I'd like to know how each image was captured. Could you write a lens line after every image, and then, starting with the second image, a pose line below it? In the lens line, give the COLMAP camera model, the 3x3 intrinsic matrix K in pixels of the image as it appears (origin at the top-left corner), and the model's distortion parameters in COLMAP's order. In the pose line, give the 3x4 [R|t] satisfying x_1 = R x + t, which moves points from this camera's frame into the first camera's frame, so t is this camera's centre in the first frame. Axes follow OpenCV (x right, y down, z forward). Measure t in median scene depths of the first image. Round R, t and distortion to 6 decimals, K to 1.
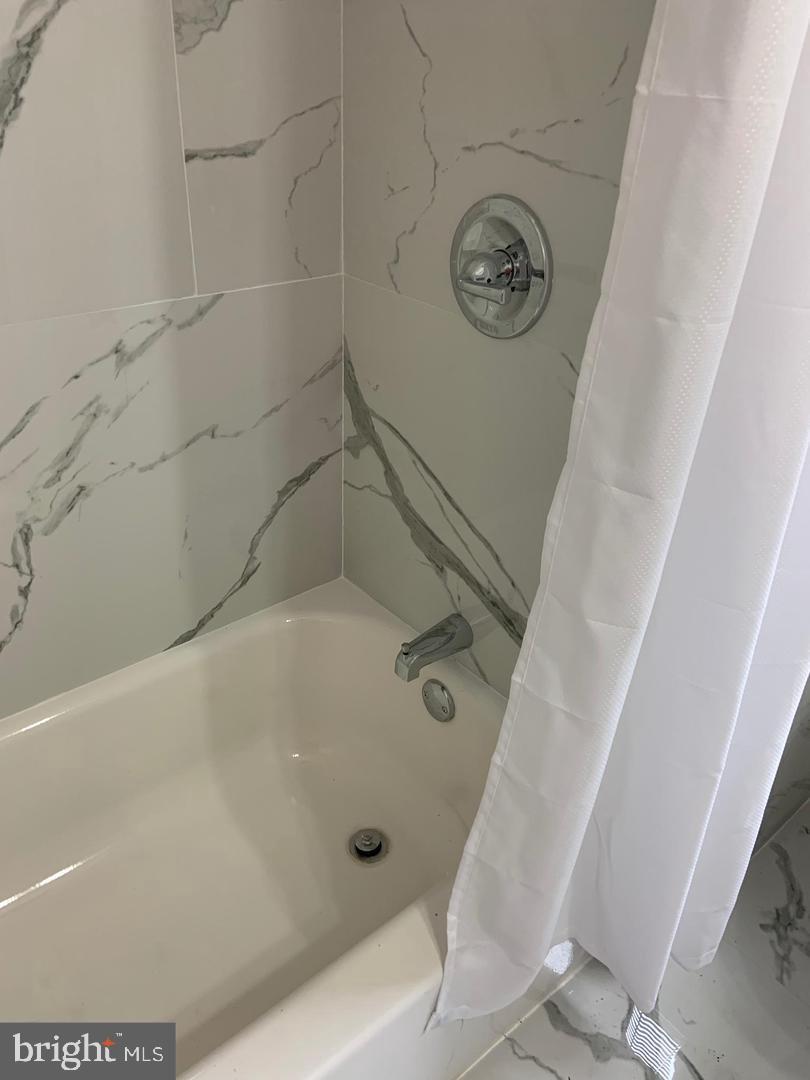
lens RADIAL K [[826.1, 0, 416.2], [0, 826.1, 536.9], [0, 0, 1]] dist [0.075094, -0.097174]
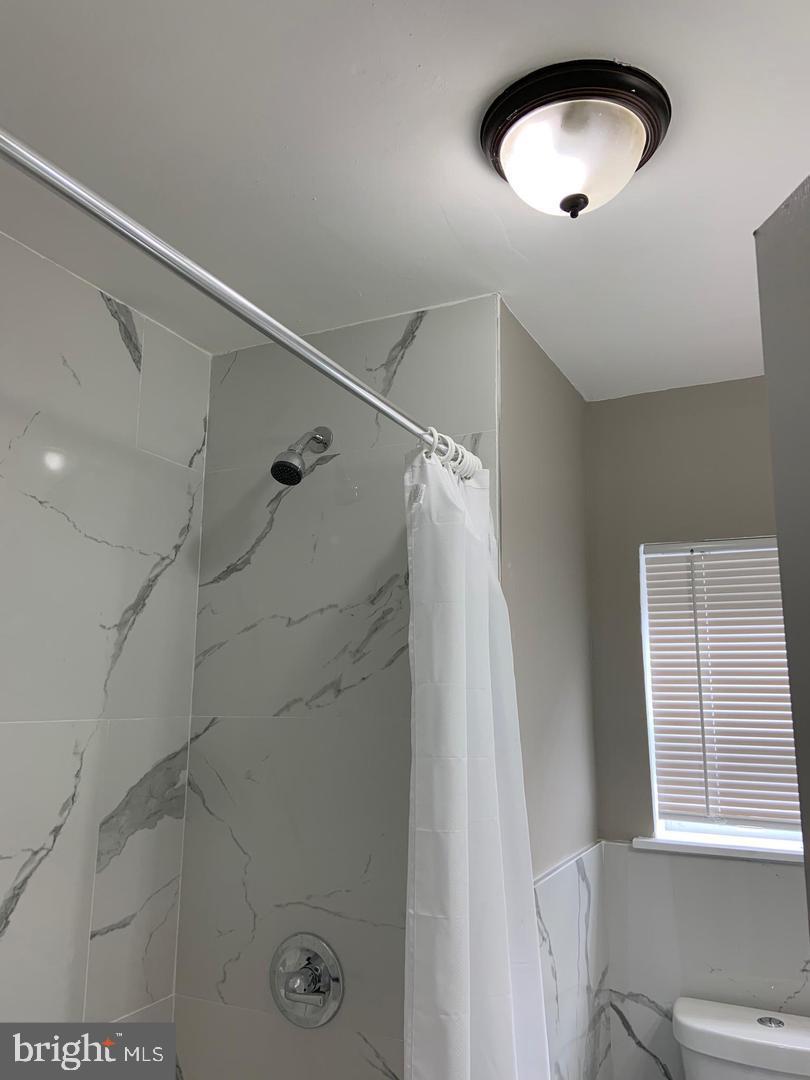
lens RADIAL K [[826.1, 0, 416.2], [0, 826.1, 536.9], [0, 0, 1]] dist [0.075094, -0.097174]
pose [[0.914732, 0.038554, 0.402218, -0.393301], [0.235728, 0.757563, -0.608712, 0.062336], [-0.328173, 0.651623, 0.683879, -0.731816]]
